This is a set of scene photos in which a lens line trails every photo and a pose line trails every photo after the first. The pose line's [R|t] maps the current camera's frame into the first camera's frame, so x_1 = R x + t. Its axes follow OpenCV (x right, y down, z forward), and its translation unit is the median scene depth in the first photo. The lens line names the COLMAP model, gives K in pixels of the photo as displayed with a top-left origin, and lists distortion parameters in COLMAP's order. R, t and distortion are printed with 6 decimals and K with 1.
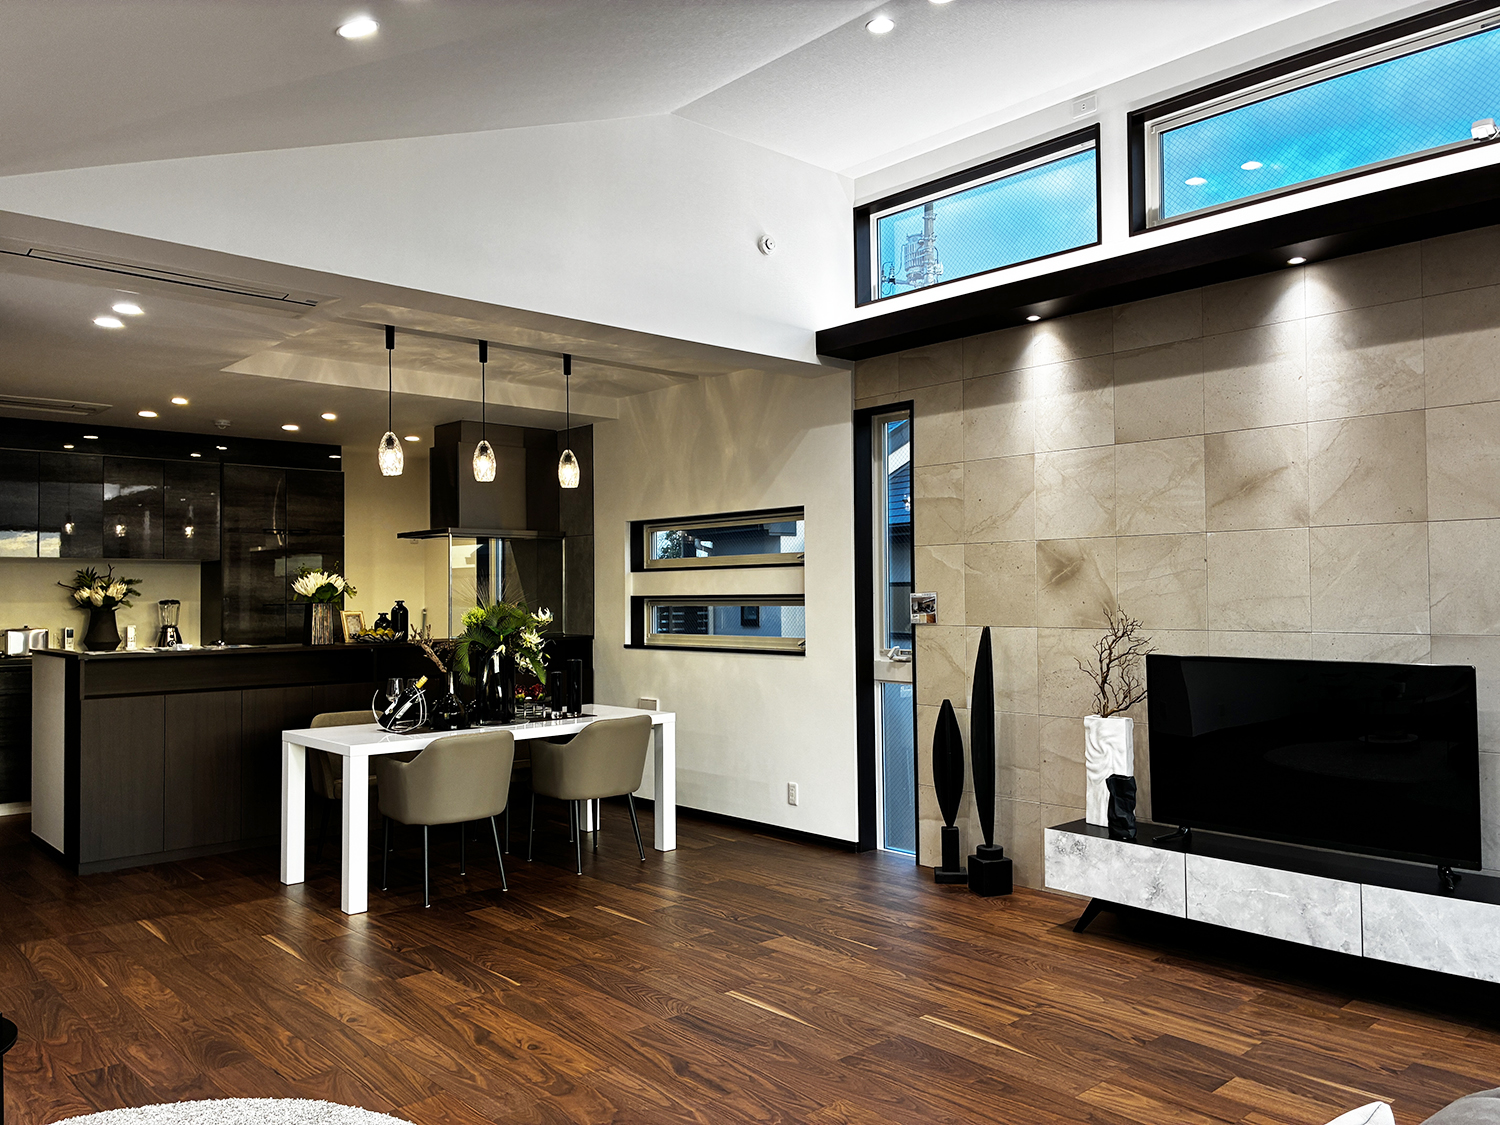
lens RADIAL K [[1137.1, 0, 753.2], [0, 1137.1, 565.6], [0, 0, 1]] dist [0.044520, -0.062564]
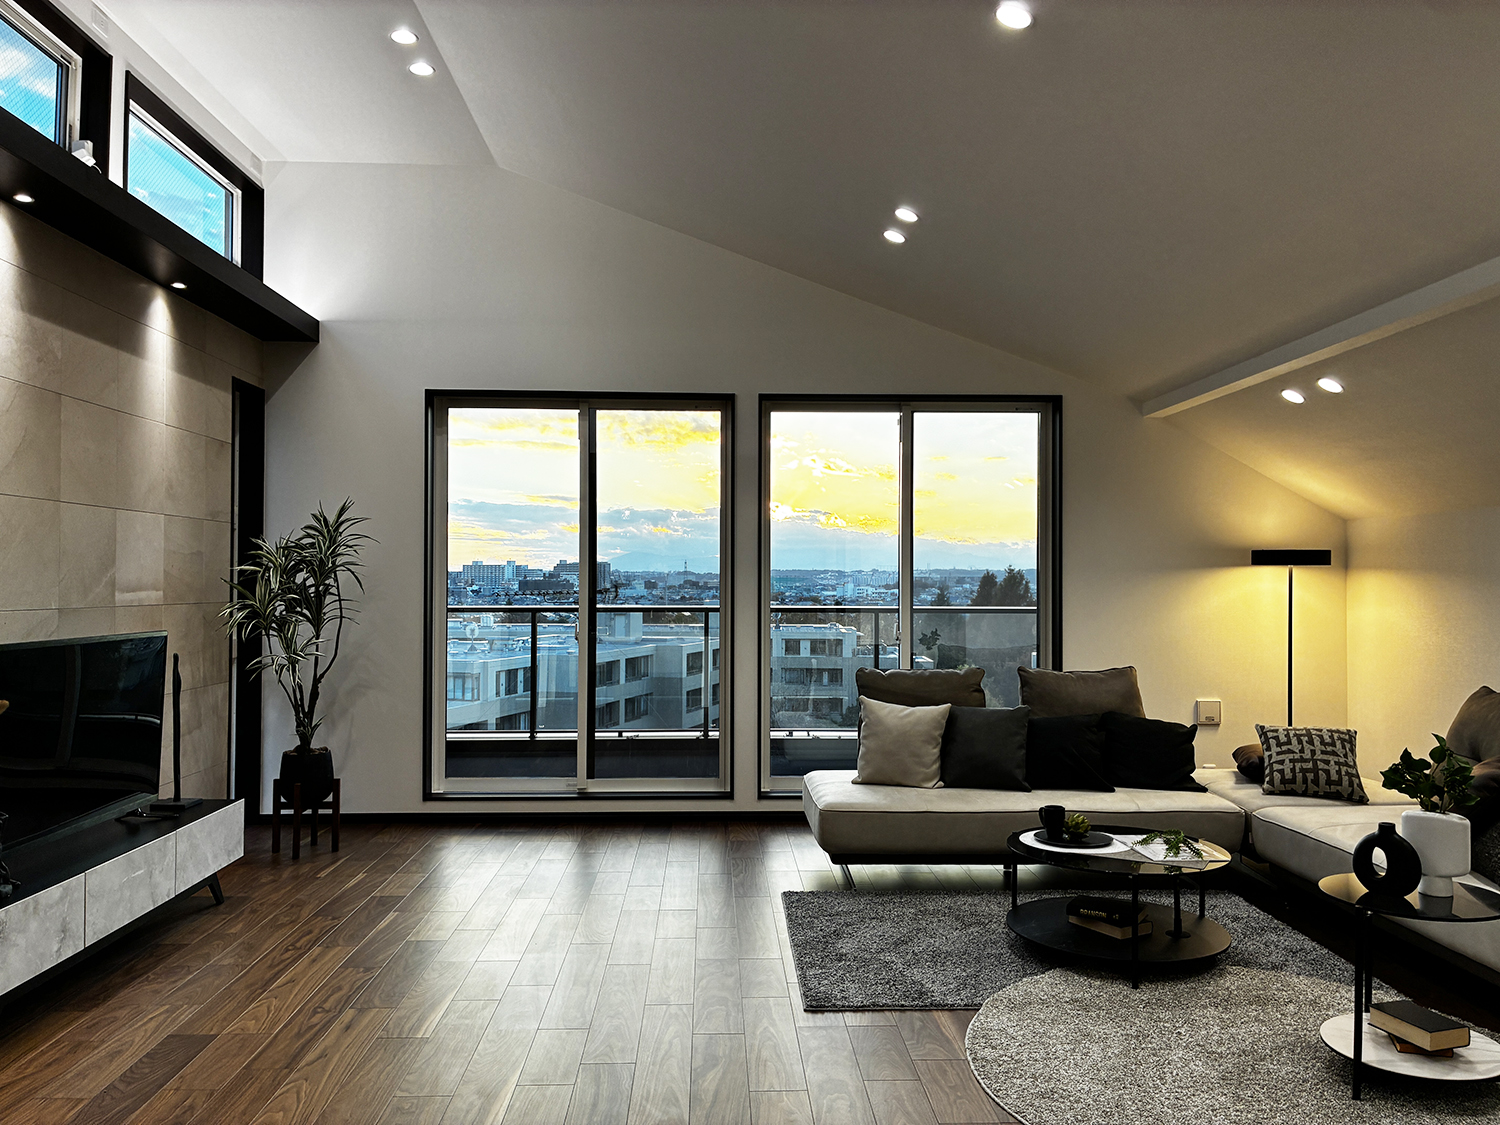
lens RADIAL K [[1137.1, 0, 751.5], [0, 1137.1, 563.3], [0, 0, 1]] dist [0.044520, -0.062564]
pose [[-0.760013, 0.016368, 0.649702, -0.493463], [-0.014806, 0.998987, -0.042488, 0.045999], [-0.649739, -0.041911, -0.759001, 1.189213]]
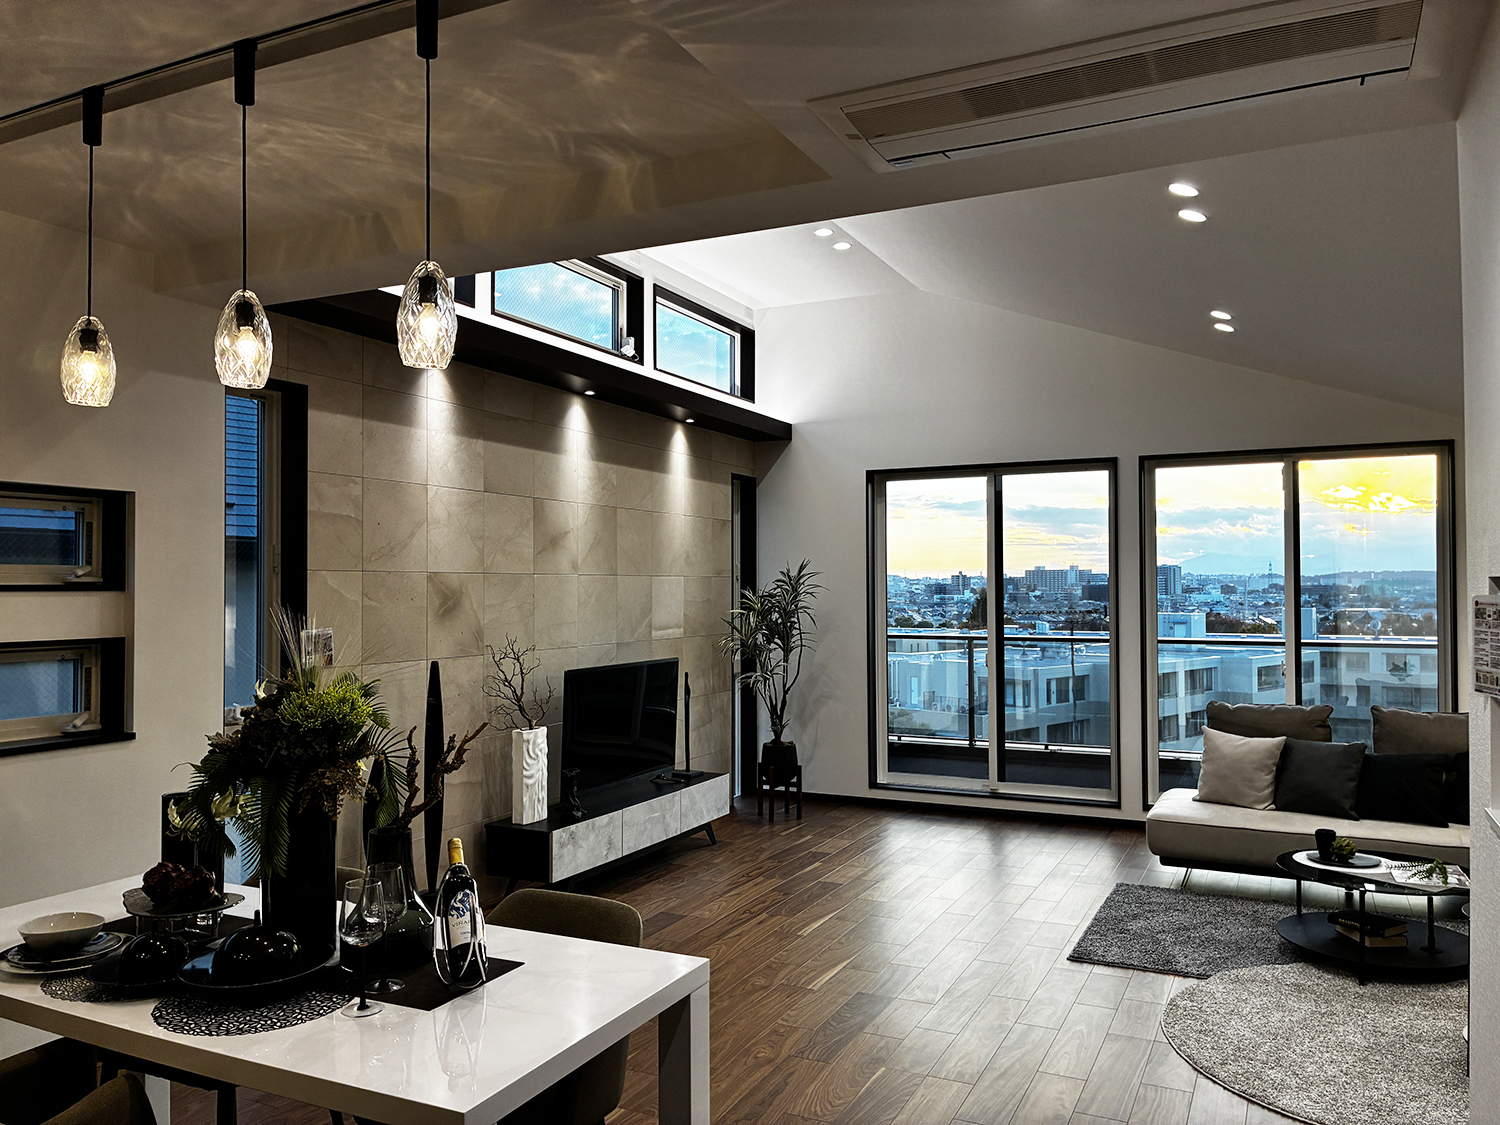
lens RADIAL K [[1137.1, 0, 744.7], [0, 1137.1, 557.3], [0, 0, 1]] dist [0.044520, -0.062564]
pose [[-0.365436, 0.034153, 0.930210, -0.866853], [-0.018800, 0.998852, -0.044059, 0.003924], [-0.930647, -0.033589, -0.364374, 1.226914]]
